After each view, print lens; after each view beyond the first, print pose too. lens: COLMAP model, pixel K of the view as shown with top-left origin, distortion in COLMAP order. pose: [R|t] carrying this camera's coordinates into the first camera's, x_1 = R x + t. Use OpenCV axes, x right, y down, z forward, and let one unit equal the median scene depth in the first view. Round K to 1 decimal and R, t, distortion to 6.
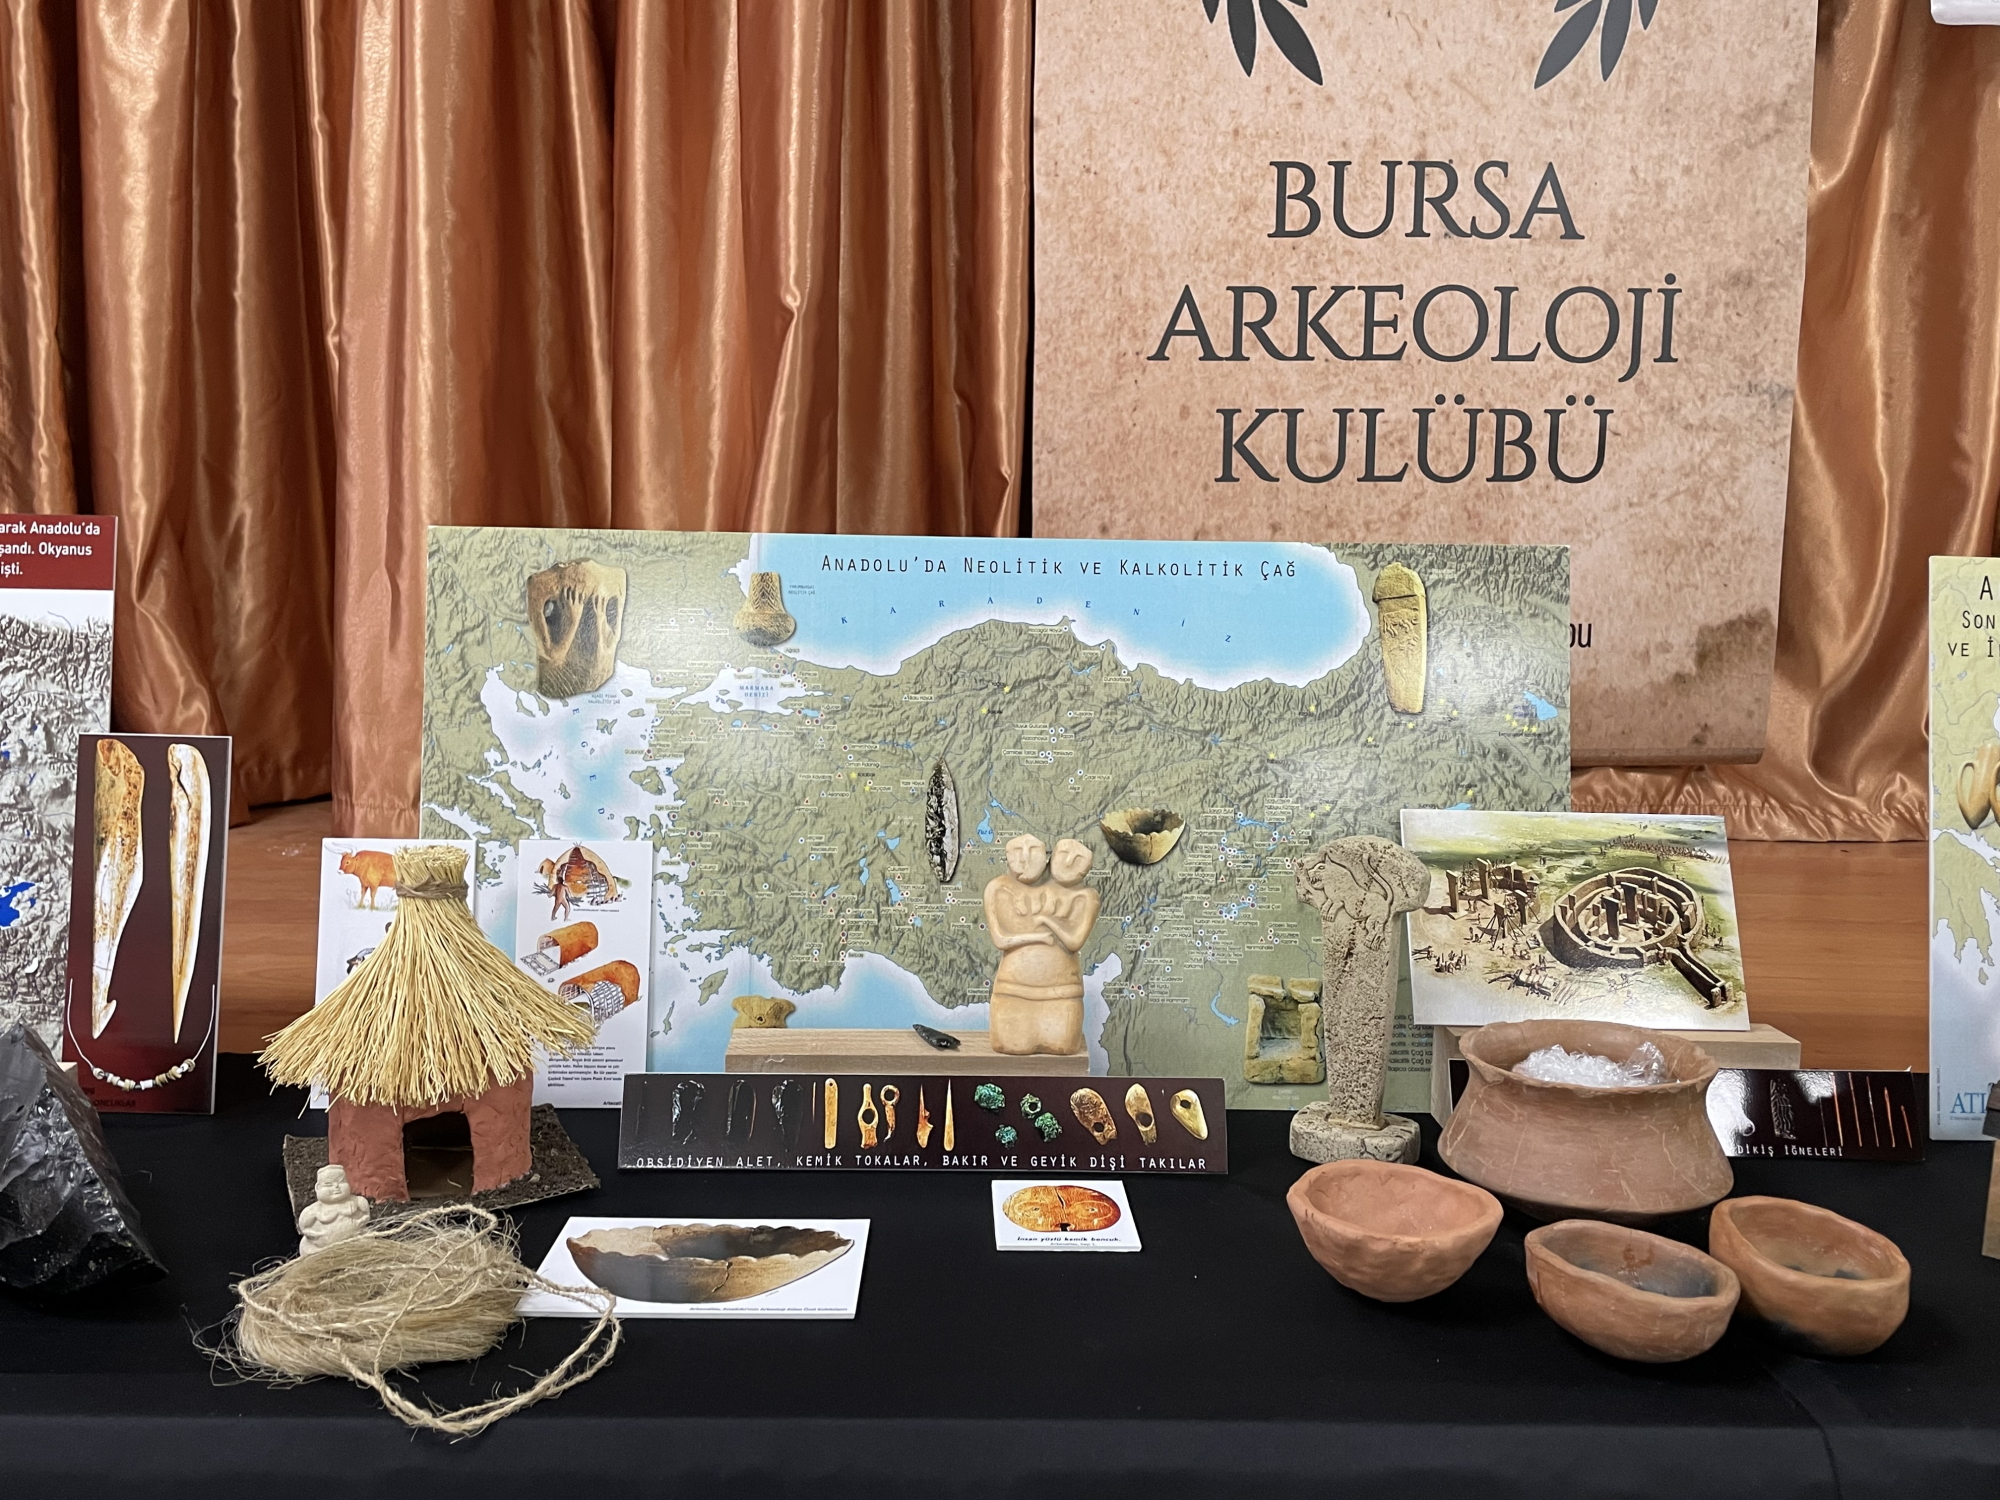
lens RADIAL K [[1655.3, 0, 1006.1], [0, 1655.3, 719.7], [0, 0, 1]] dist [0.113678, -0.185823]
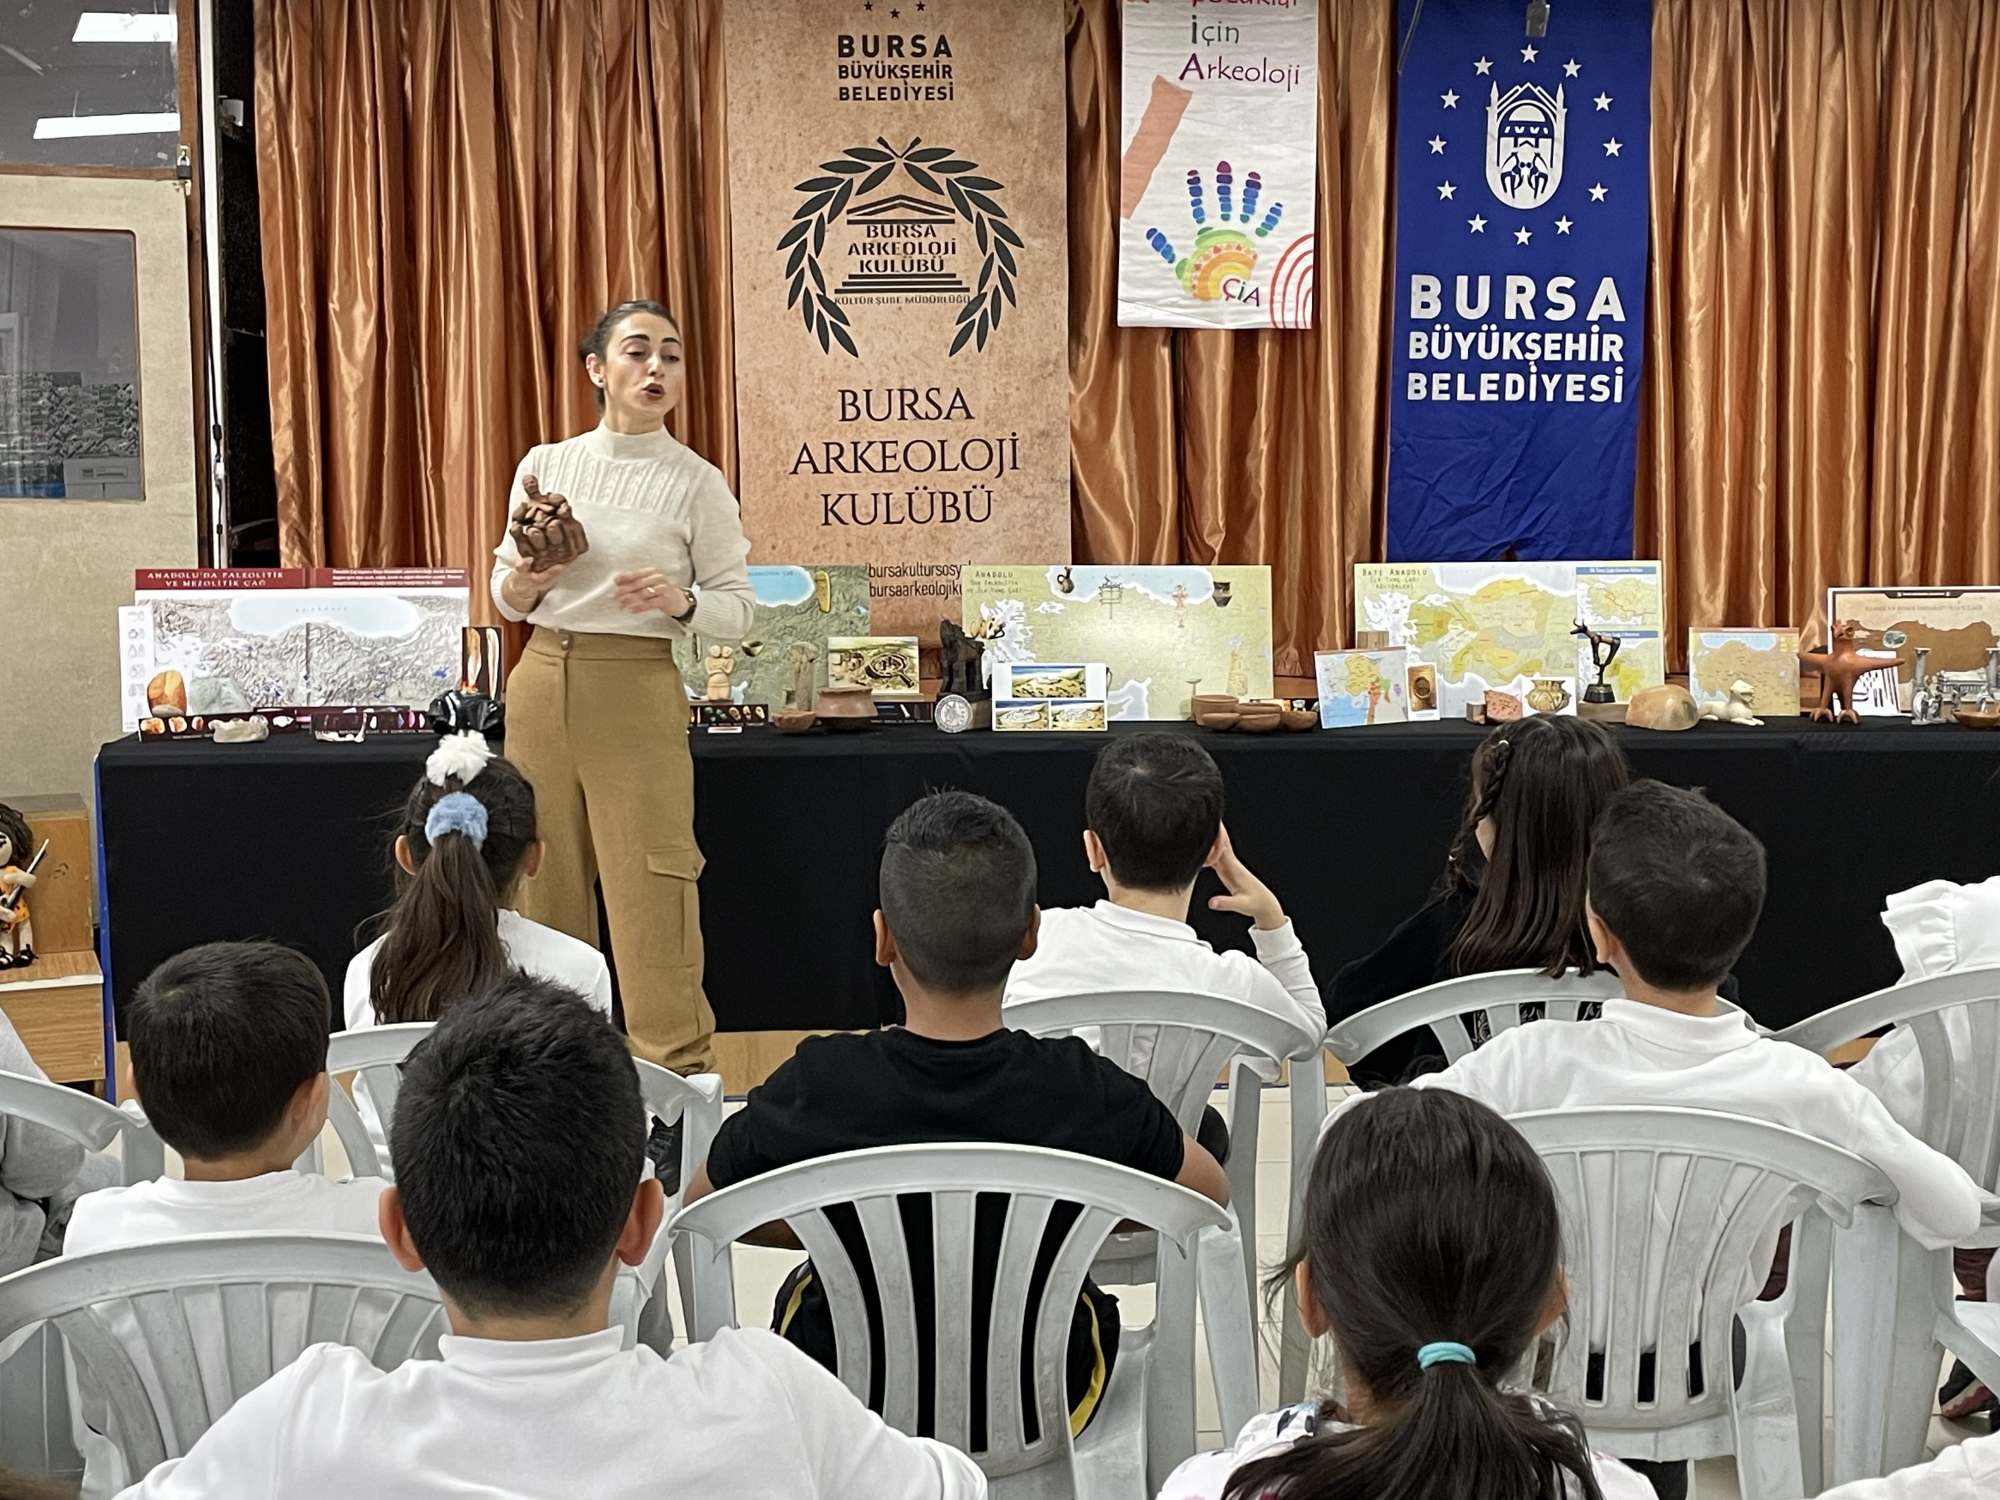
lens RADIAL K [[2673.0, 0, 1000.0], [0, 2673.0, 750.0], [0, 0, 1]] dist [0.112129, 0.025996]
pose [[0.998591, -0.029854, 0.043876, 0.204041], [0.029675, 0.999548, 0.004730, 0.159333], [-0.043997, -0.003422, 0.999026, -2.753314]]
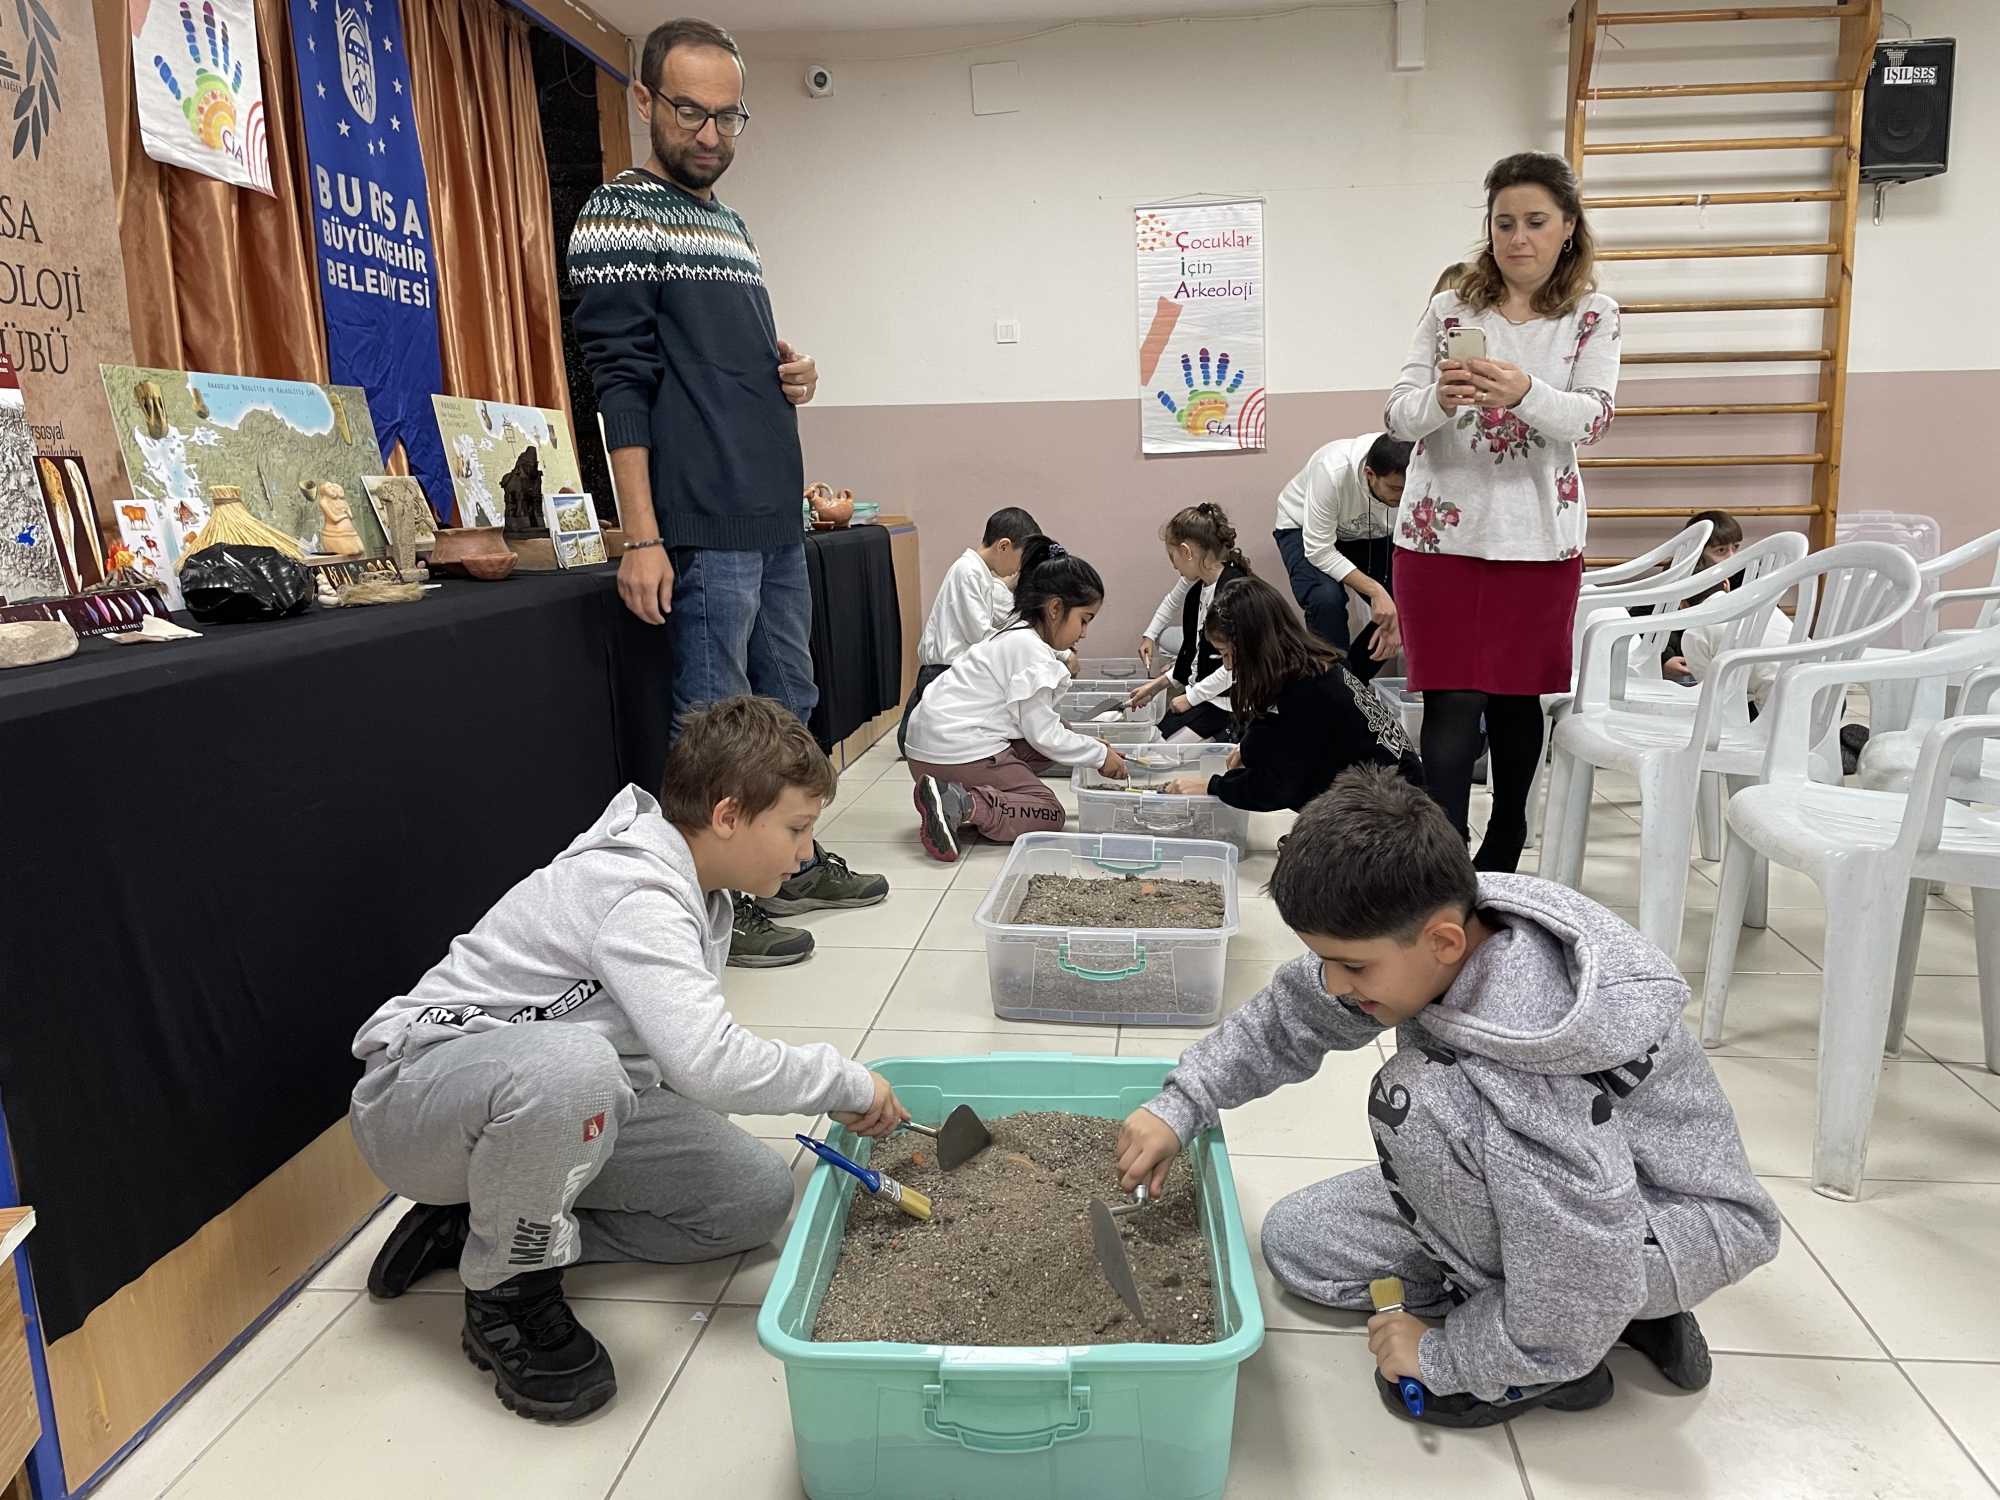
lens RADIAL K [[1506.5, 0, 1000.0], [0, 1506.5, 750.0], [0, 0, 1]] dist [0.090668, -0.119933]
pose [[0.138812, -0.203323, 0.969222, -1.303424], [0.141299, 0.972750, 0.183826, 0.105023], [-0.980187, 0.111433, 0.163759, -0.275270]]
